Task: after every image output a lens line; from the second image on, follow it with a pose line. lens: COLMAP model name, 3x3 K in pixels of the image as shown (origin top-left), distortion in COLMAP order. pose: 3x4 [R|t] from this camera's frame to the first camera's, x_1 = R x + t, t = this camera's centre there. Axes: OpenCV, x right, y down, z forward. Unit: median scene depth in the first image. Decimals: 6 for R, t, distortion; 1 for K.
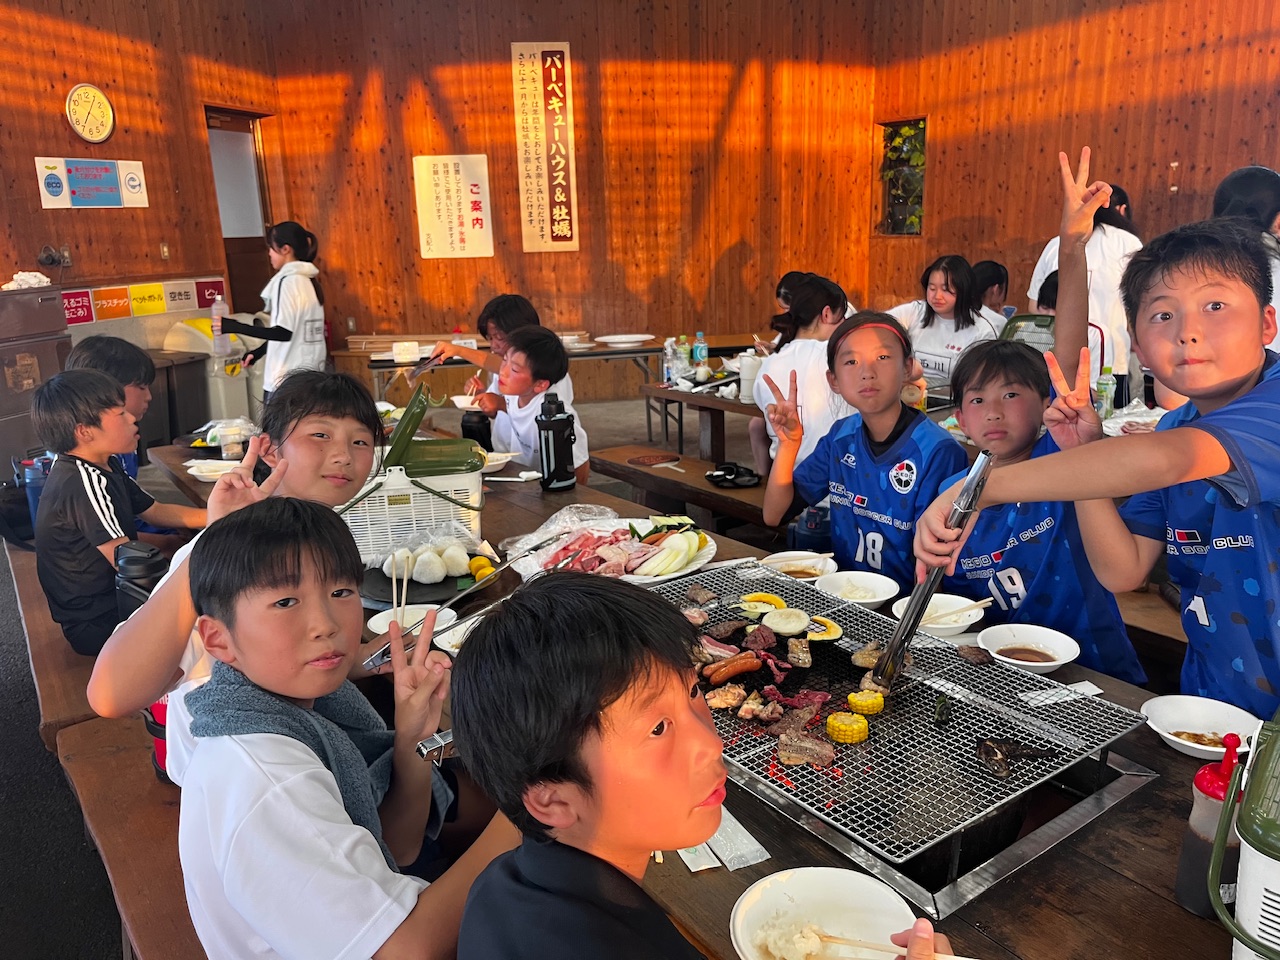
lens RADIAL K [[1000.5, 0, 631.7], [0, 1000.5, 456.7], [0, 0, 1]] dist [0.082916, -0.117791]
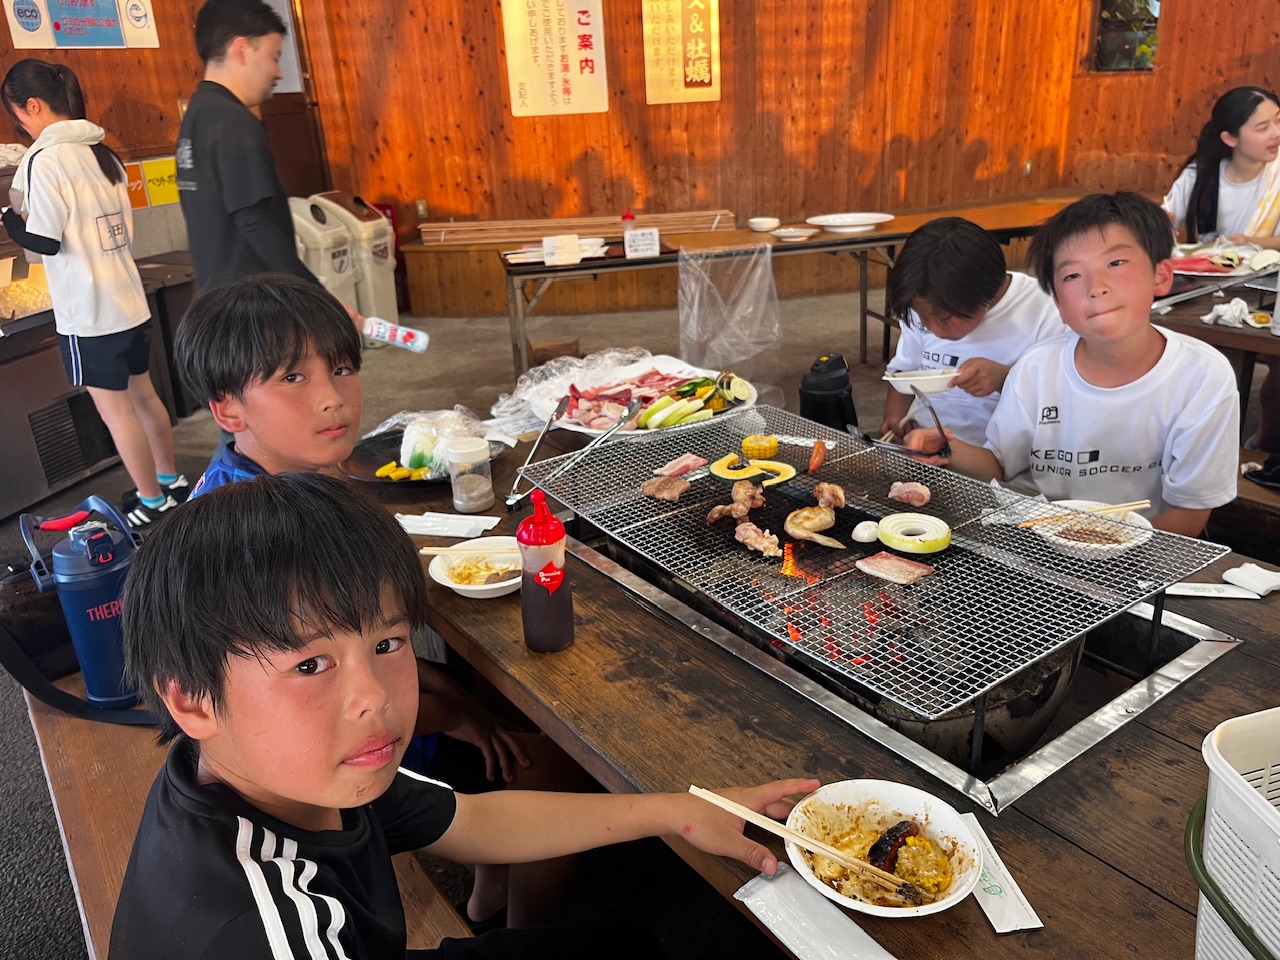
lens RADIAL K [[1000.5, 0, 631.7], [0, 1000.5, 456.7], [0, 0, 1]] dist [0.082916, -0.117791]
pose [[0.999598, -0.026748, 0.009393, -0.132630], [0.025419, 0.992344, 0.120864, -0.032571], [-0.012554, -0.120577, 0.992625, 0.213237]]
